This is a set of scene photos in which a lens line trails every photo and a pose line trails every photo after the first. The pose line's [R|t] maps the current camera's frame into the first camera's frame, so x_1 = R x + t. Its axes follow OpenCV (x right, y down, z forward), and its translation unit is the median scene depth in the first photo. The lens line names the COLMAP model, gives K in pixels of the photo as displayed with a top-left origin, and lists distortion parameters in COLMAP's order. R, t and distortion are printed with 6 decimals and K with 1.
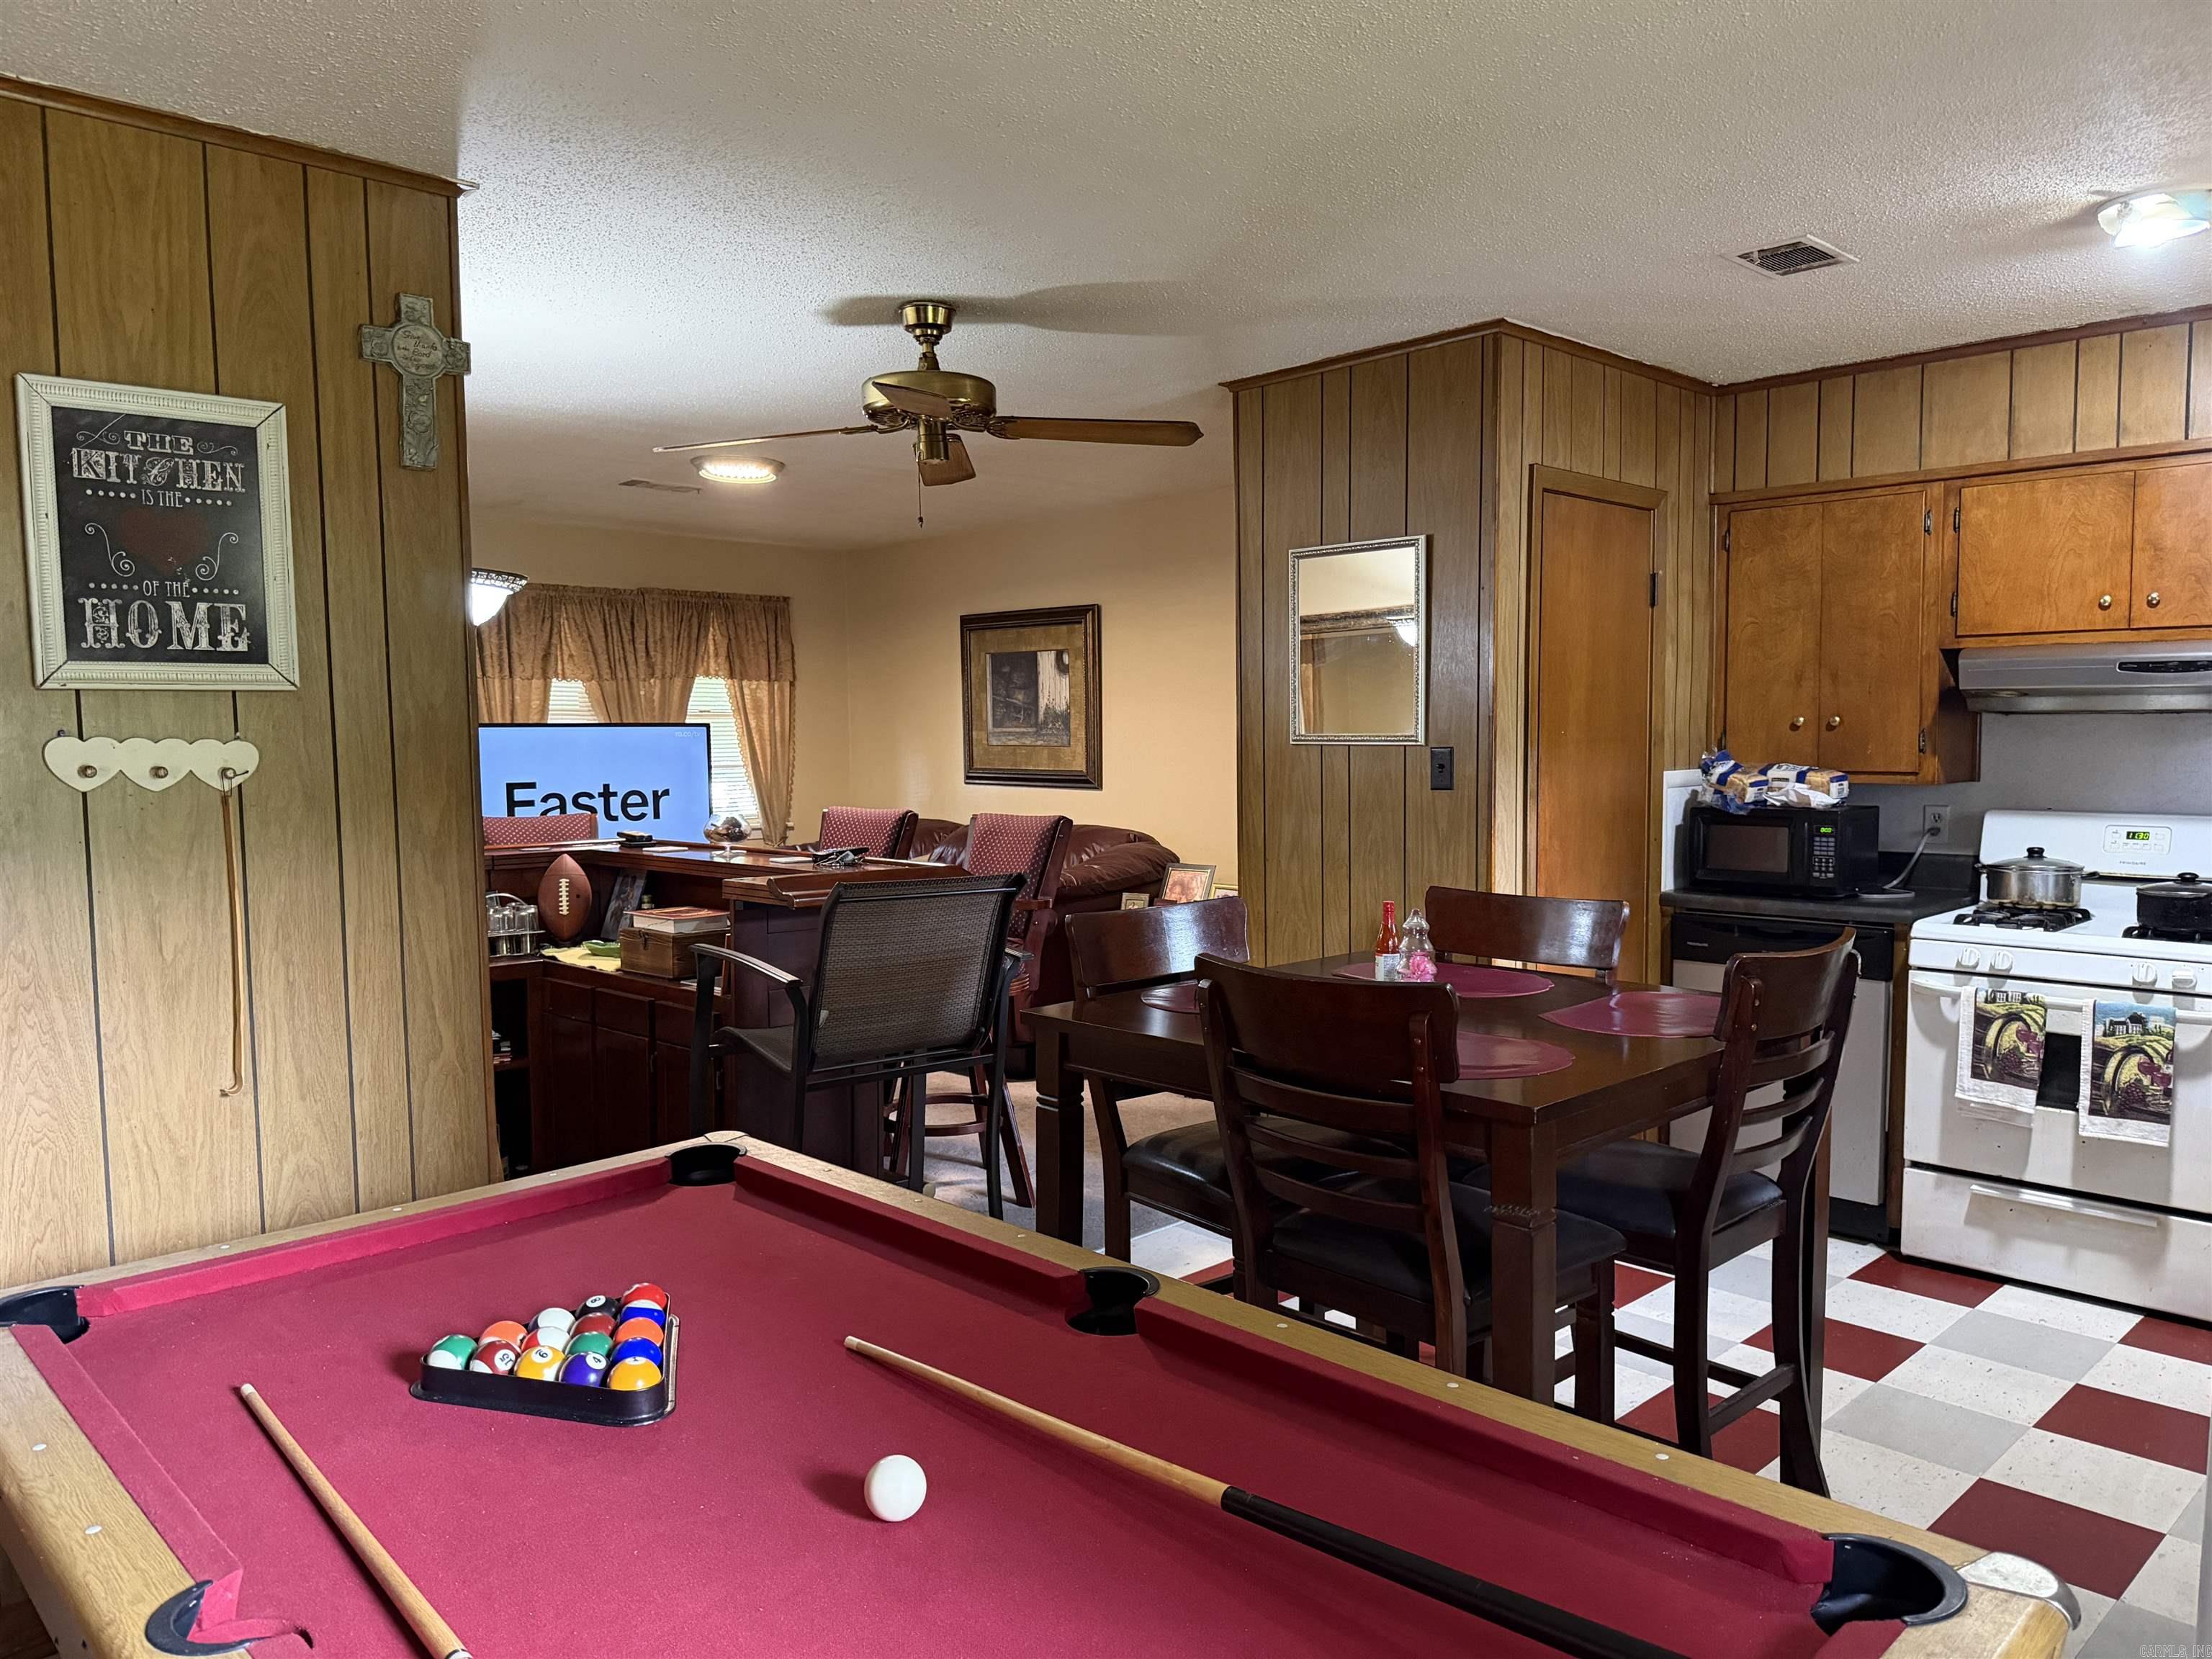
lens RADIAL K [[1575.5, 0, 1106.5], [0, 1575.5, 845.5], [0, 0, 1]] dist [0.007674, -0.017327]
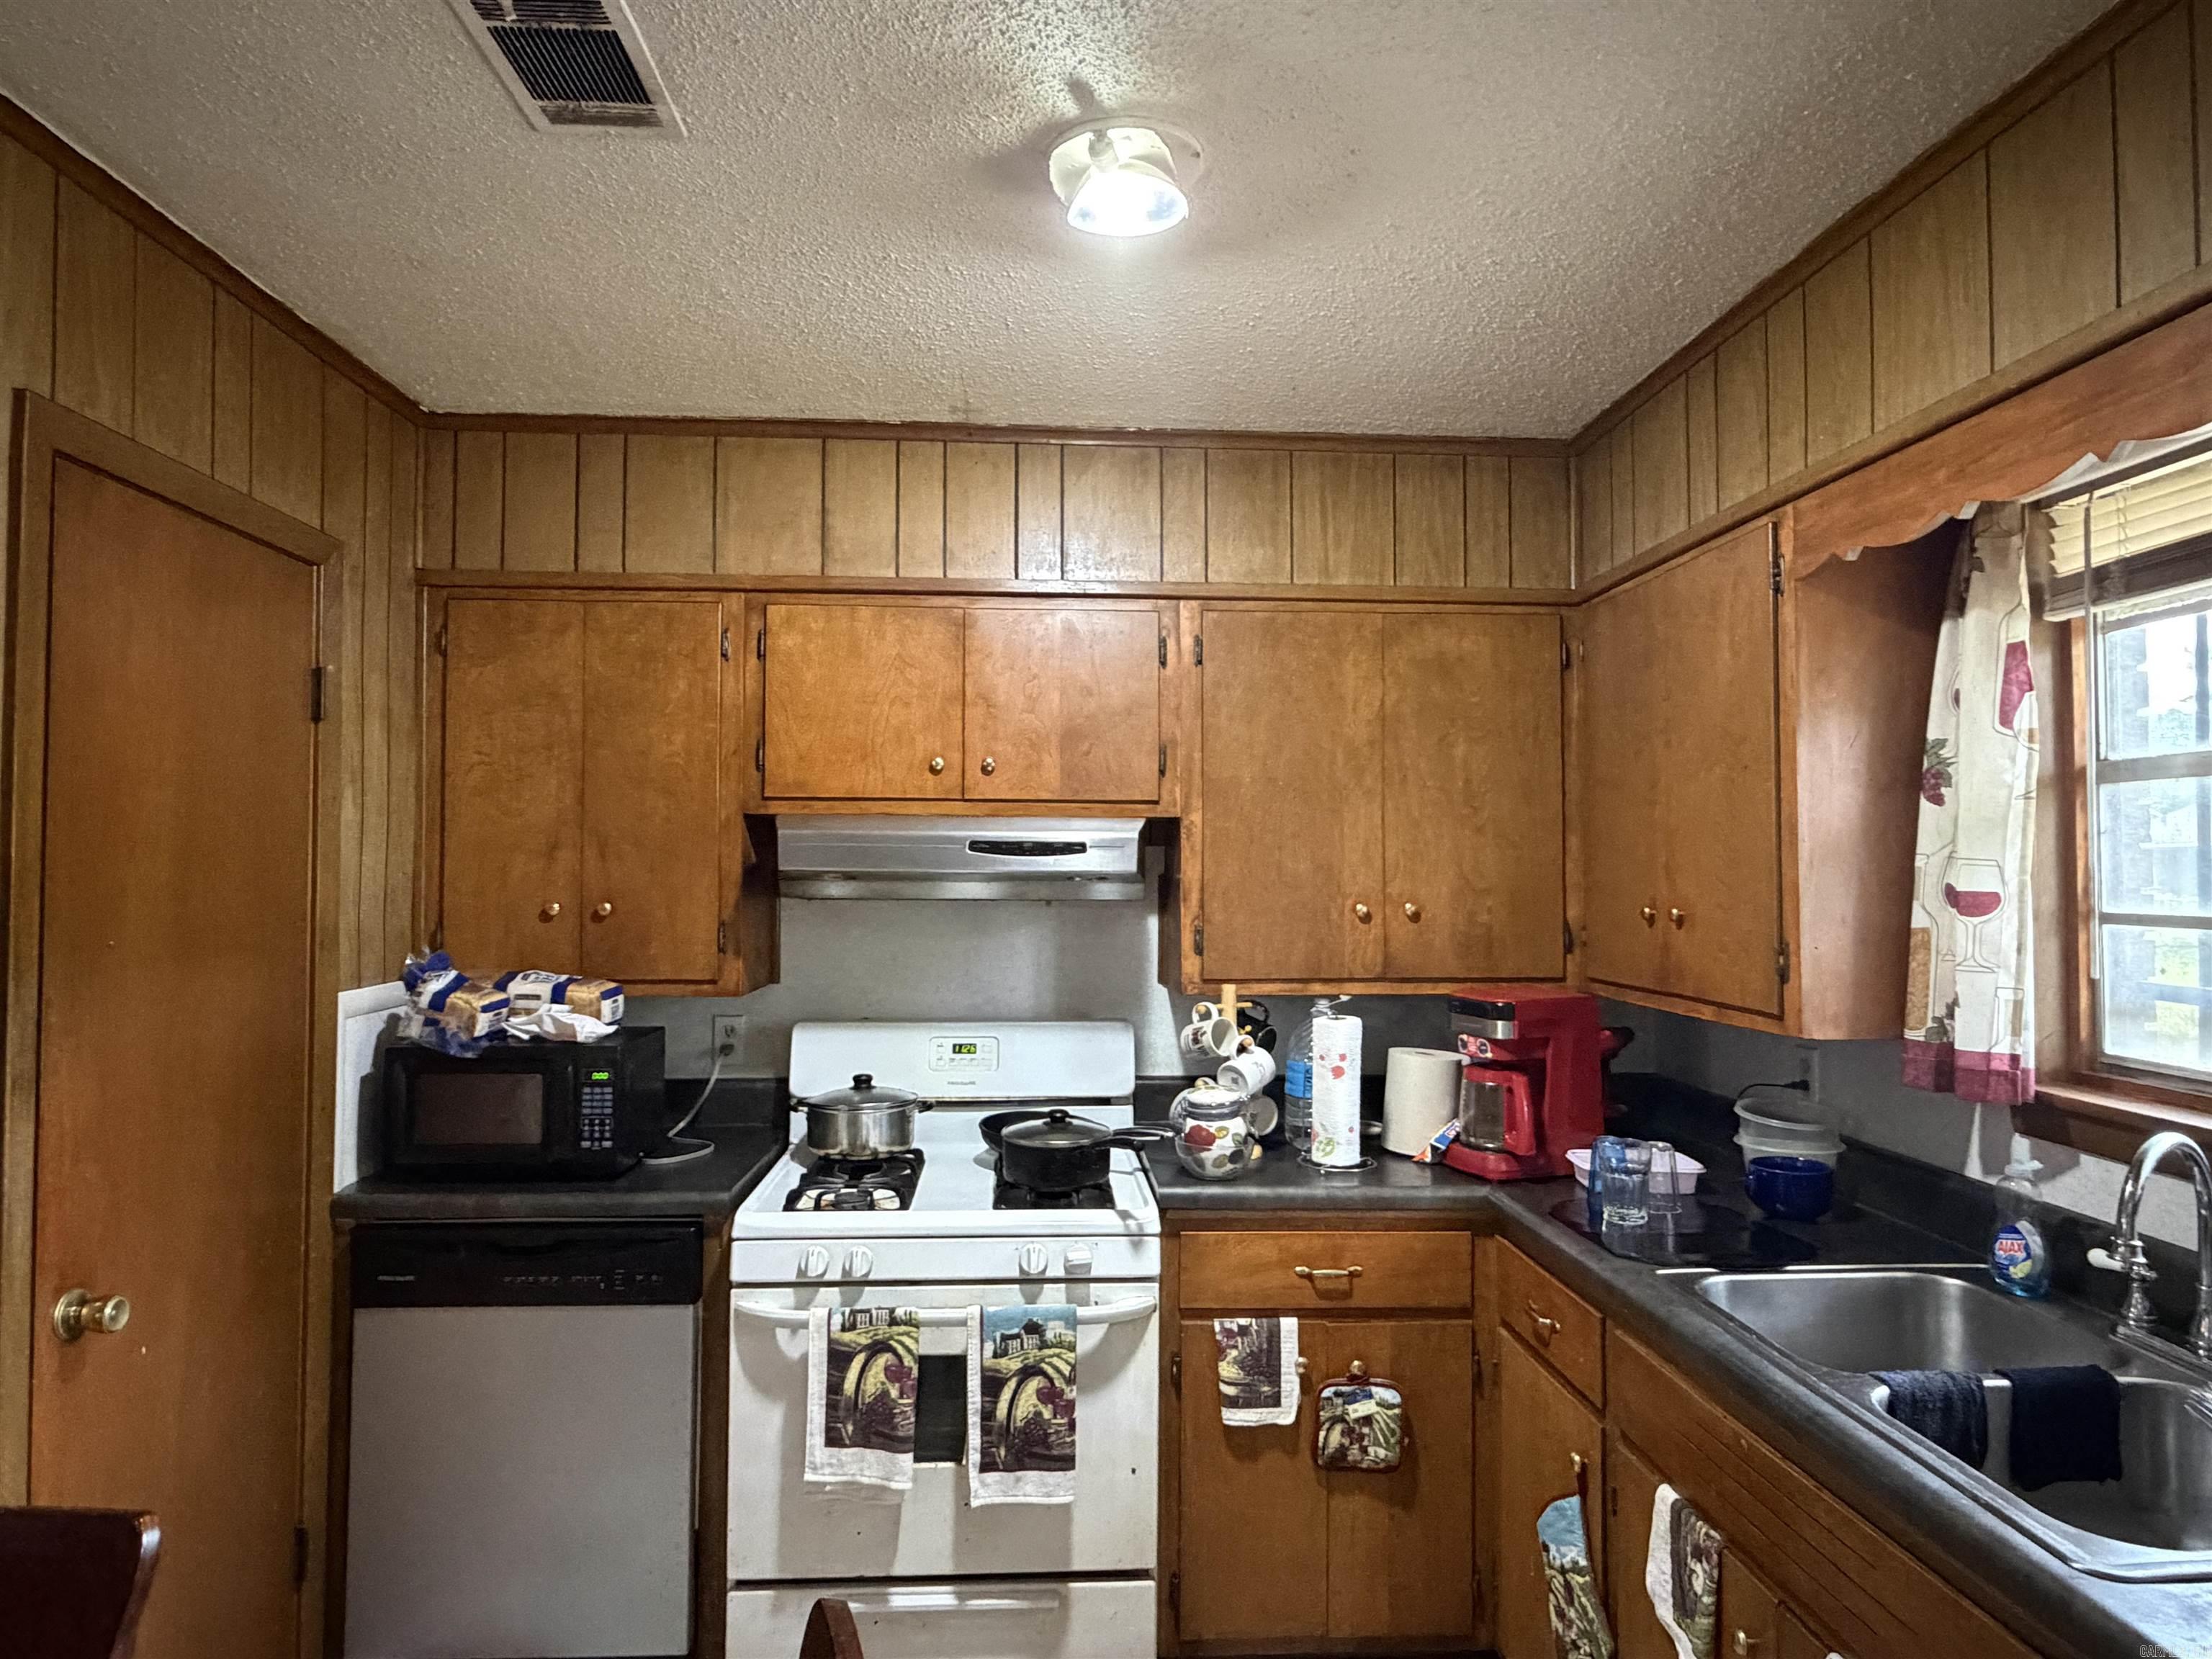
lens RADIAL K [[1290.9, 0, 1095.8], [0, 1290.9, 835.6], [0, 0, 1]] dist [-0.002149, 0.001381]
pose [[0.662463, 0.032699, 0.748380, 0.188871], [0.045641, 0.995429, -0.083895, -0.057367], [-0.747703, 0.089735, 0.657943, 0.489653]]
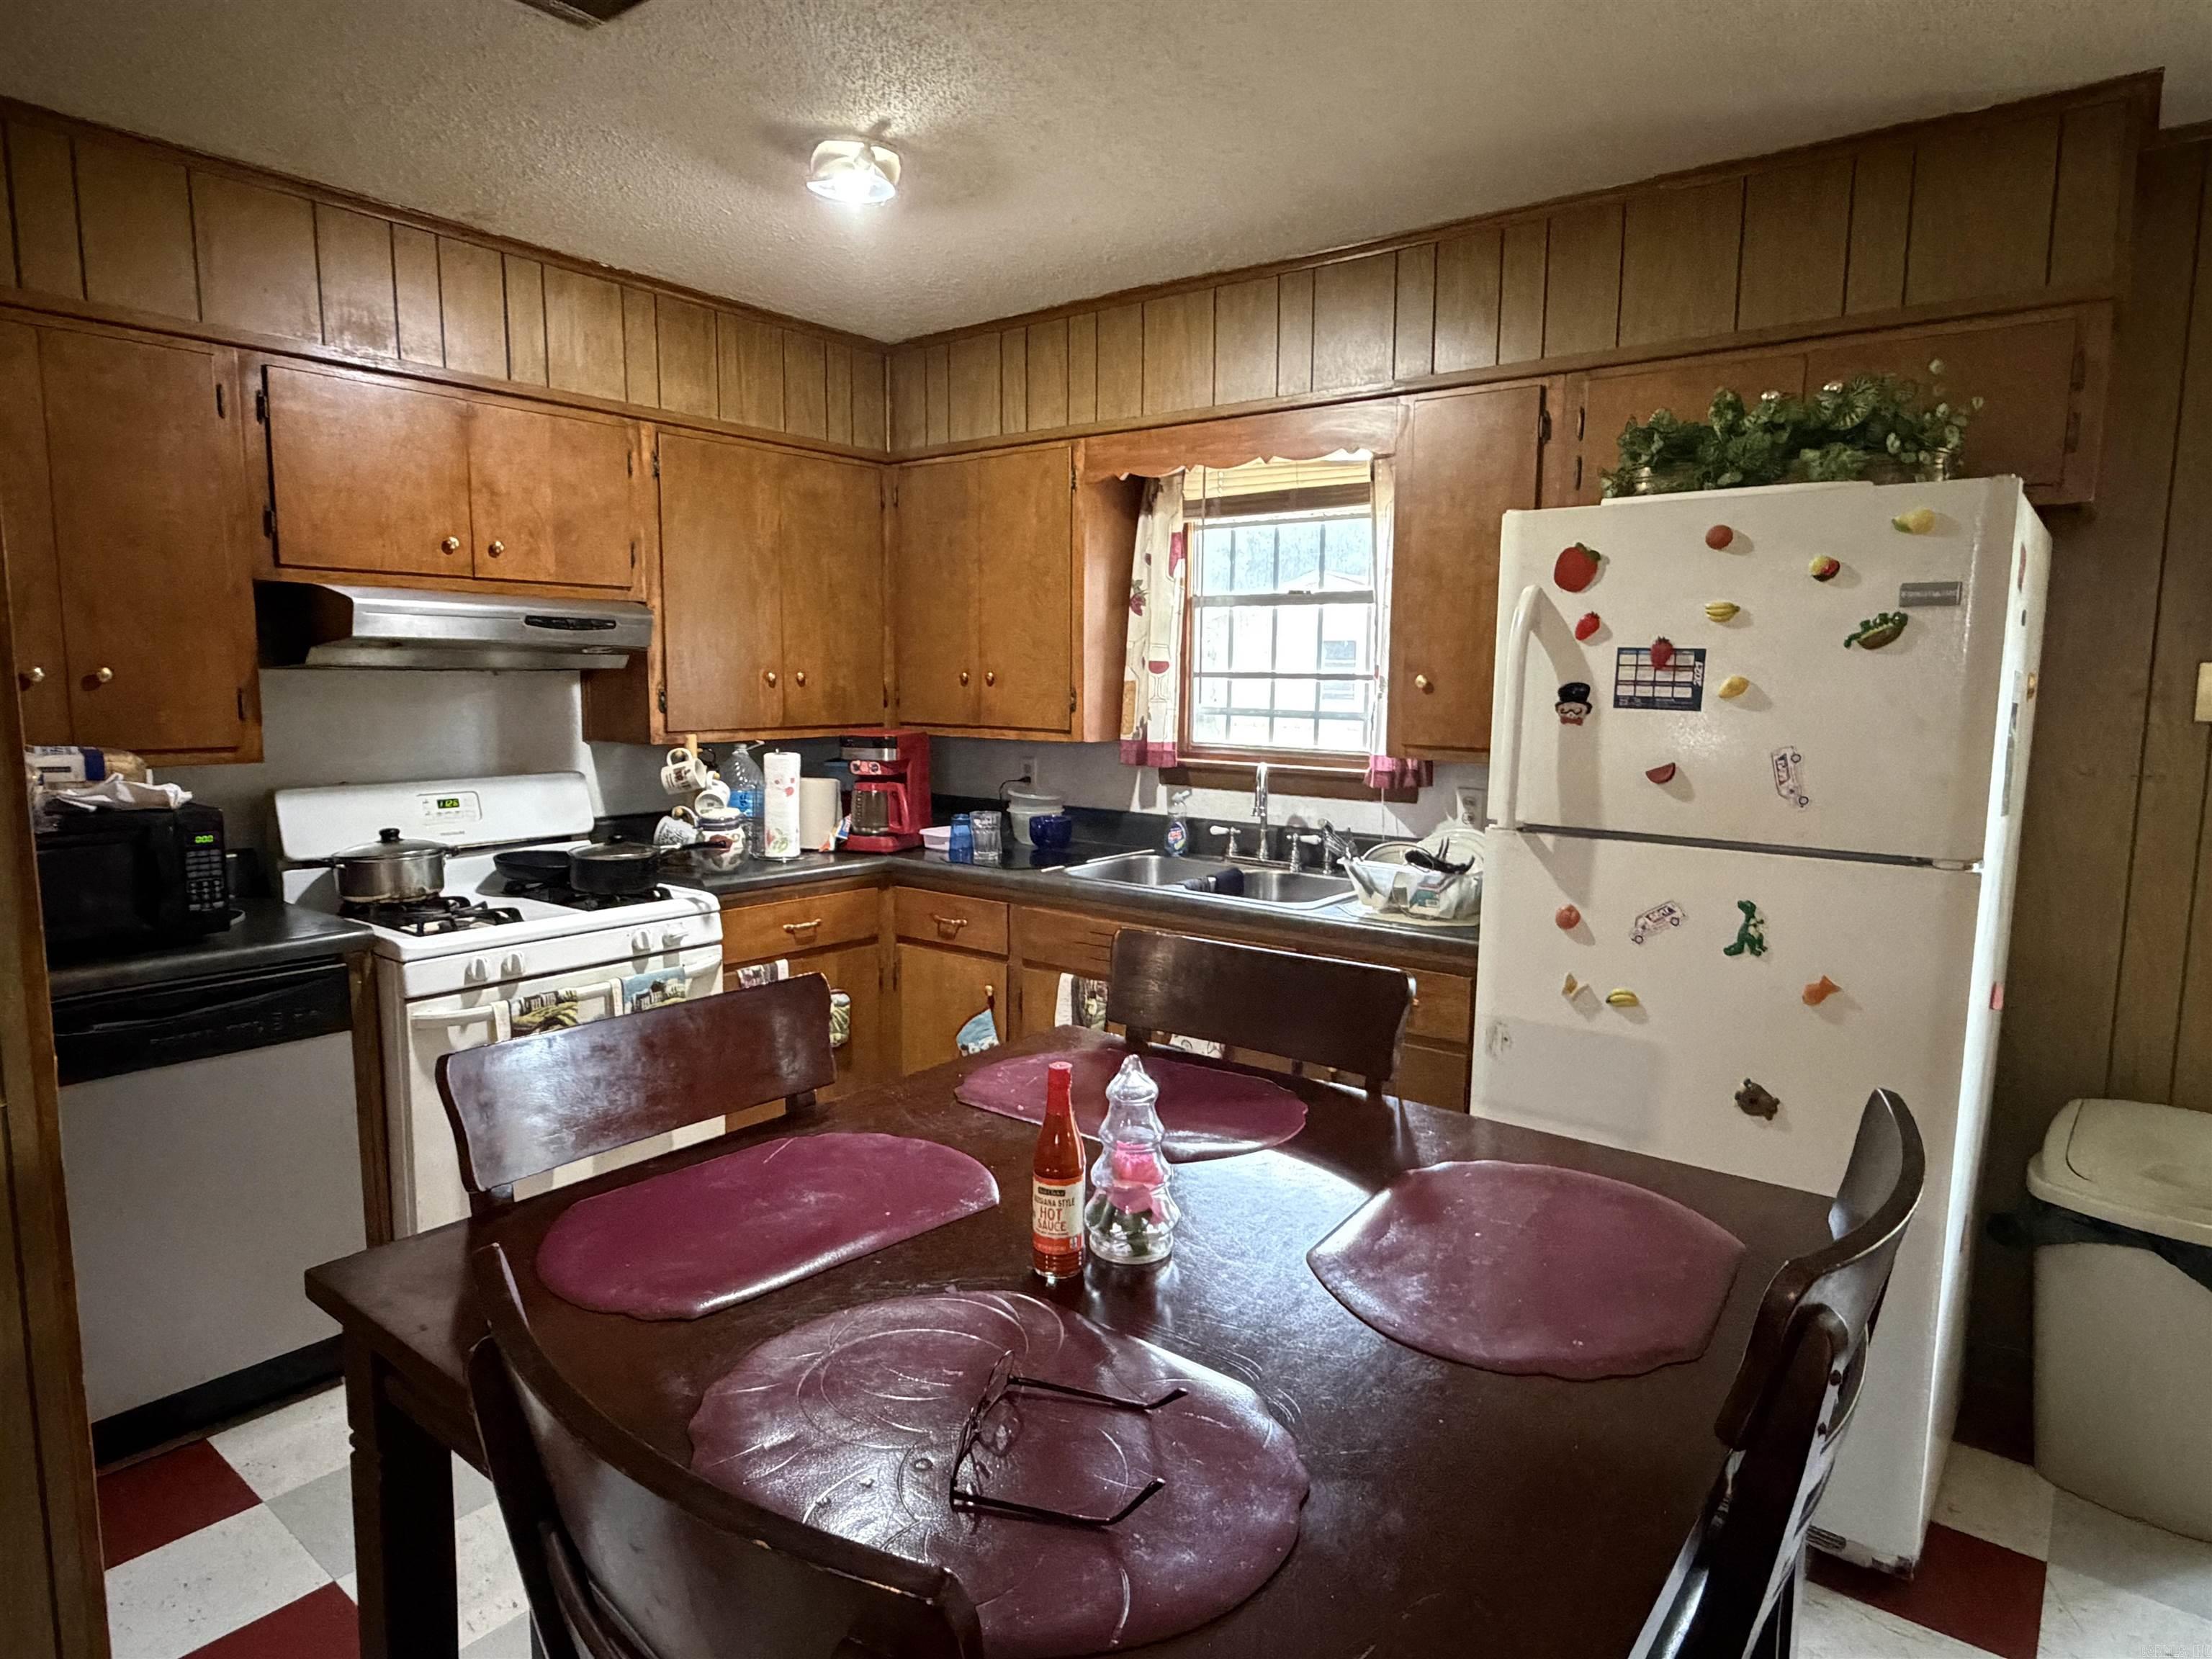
lens RADIAL K [[1290.9, 0, 1113.3], [0, 1290.9, 831.8], [0, 0, 1]] dist [-0.002149, 0.001381]
pose [[-0.136491, -0.112384, 0.984246, -0.142319], [0.066861, 0.990234, 0.122340, -0.055938], [-0.988382, 0.082506, -0.127644, 0.708233]]
